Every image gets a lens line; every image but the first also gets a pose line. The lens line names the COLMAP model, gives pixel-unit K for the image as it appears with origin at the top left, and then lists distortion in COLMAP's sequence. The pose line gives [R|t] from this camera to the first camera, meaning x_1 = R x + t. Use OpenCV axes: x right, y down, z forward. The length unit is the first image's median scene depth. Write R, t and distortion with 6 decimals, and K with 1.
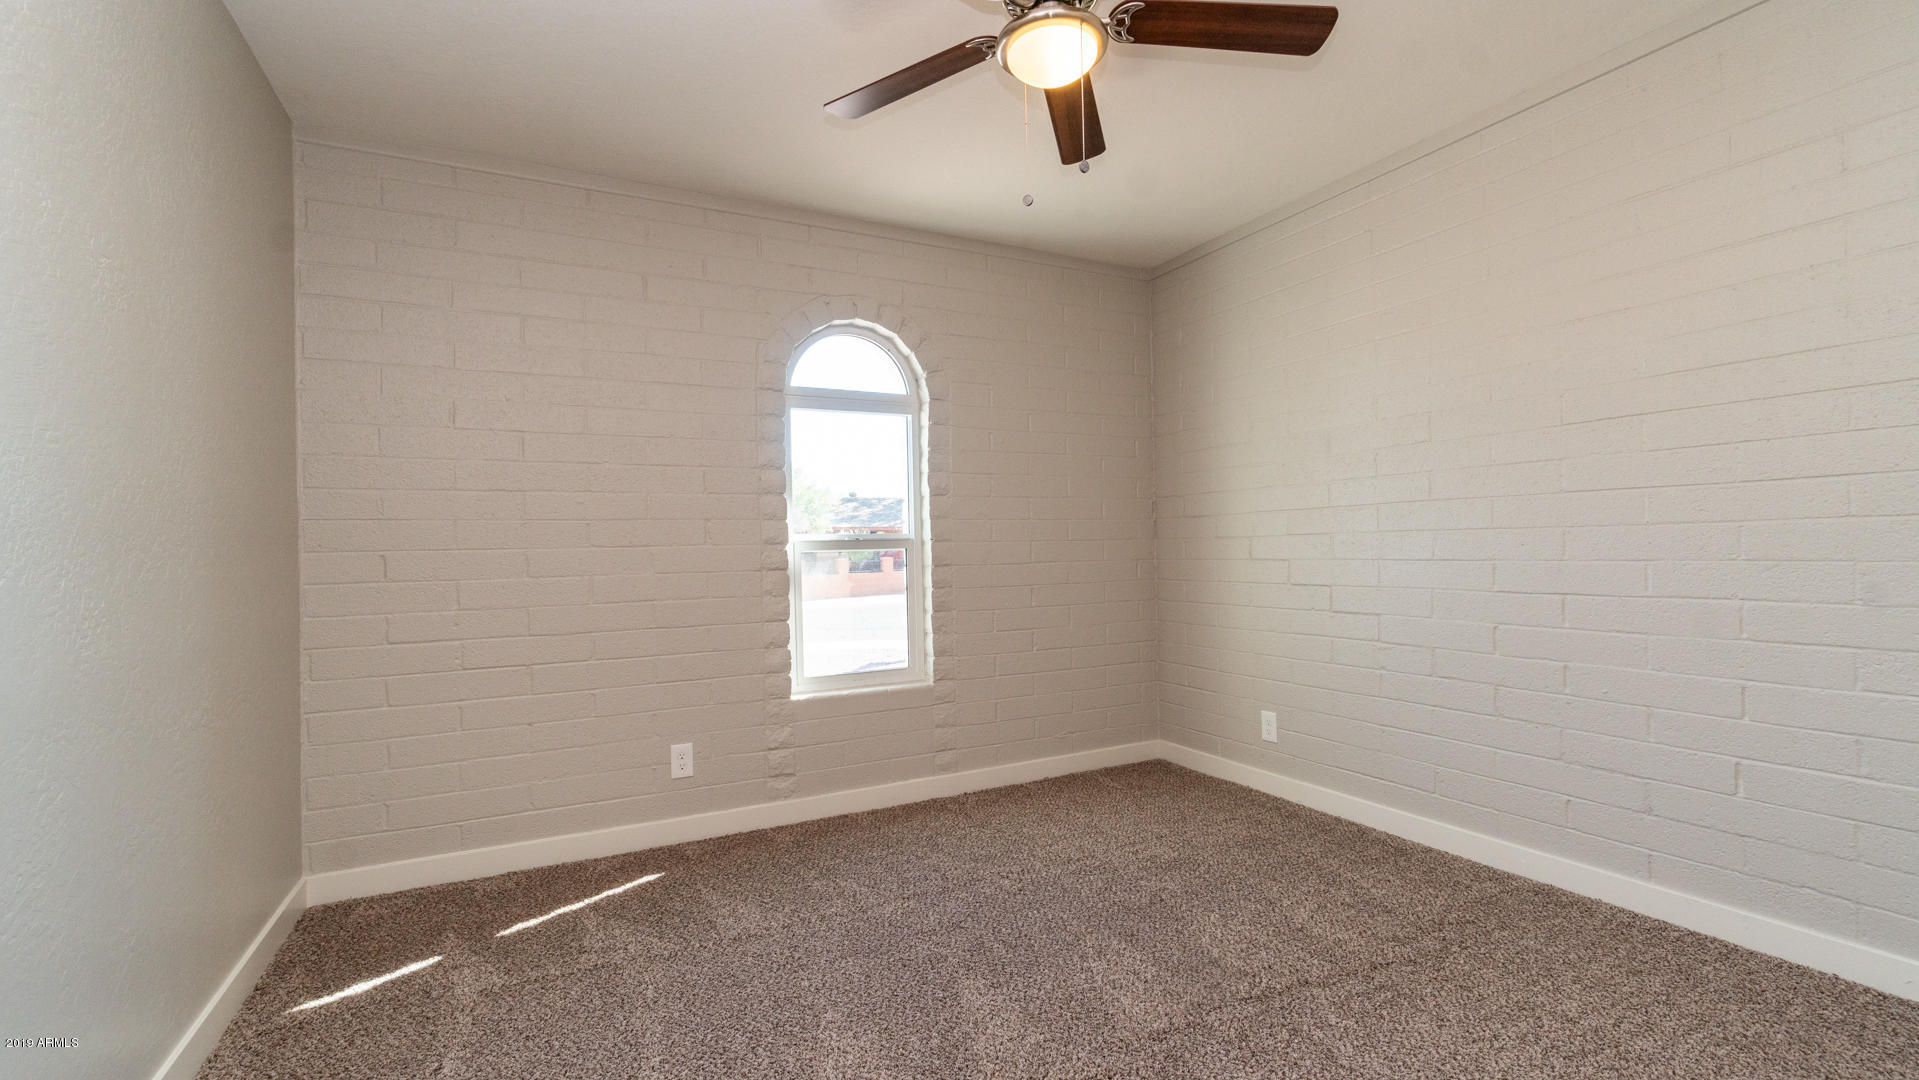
lens RADIAL K [[853.0, 0, 954.9], [0, 853.0, 537.7], [0, 0, 1]] dist [-0.002476, -0.000291]
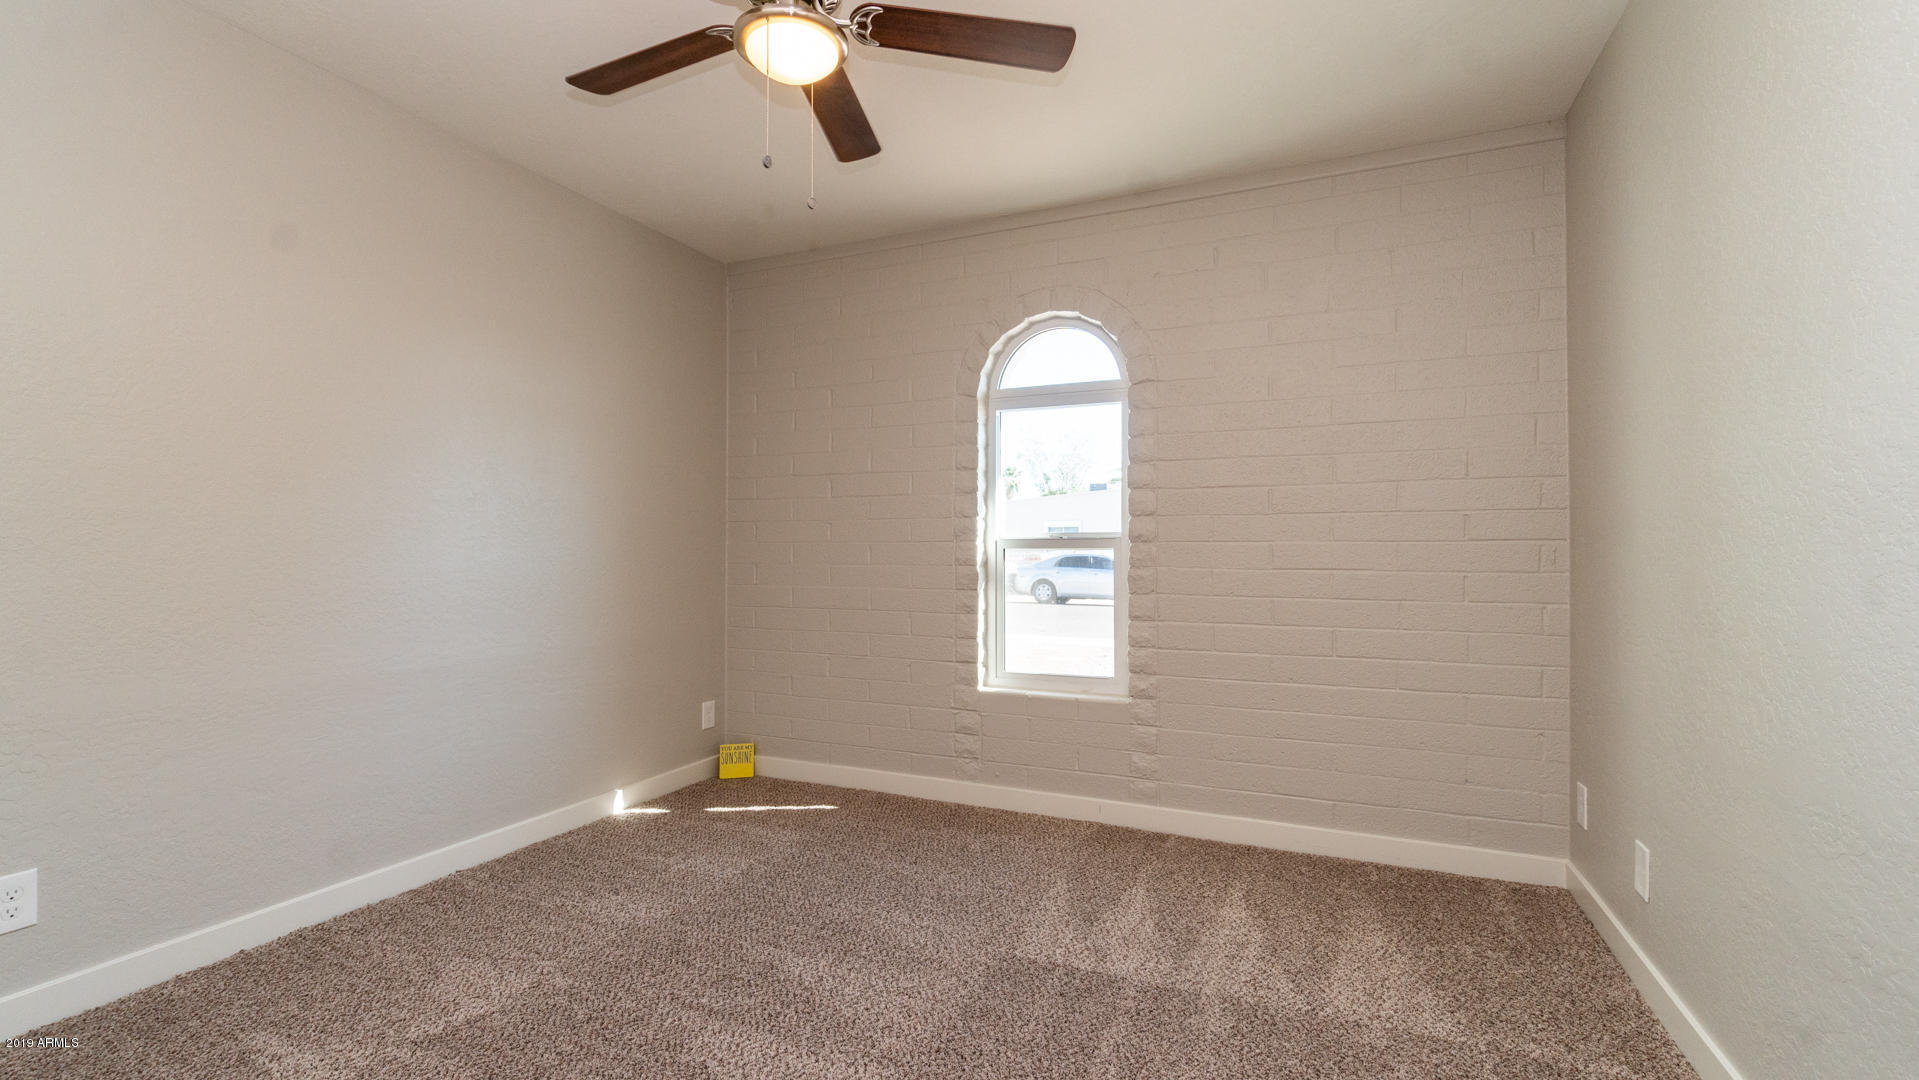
lens RADIAL K [[828.8, 0, 959.5], [0, 828.8, 540.0], [0, 0, 1]] dist [0.001559, 0.000040]
pose [[0.603470, 0.011638, -0.797301, 0.579164], [-0.012916, 0.999905, 0.004820, 0.002155], [0.797281, 0.007389, 0.603562, 0.350432]]
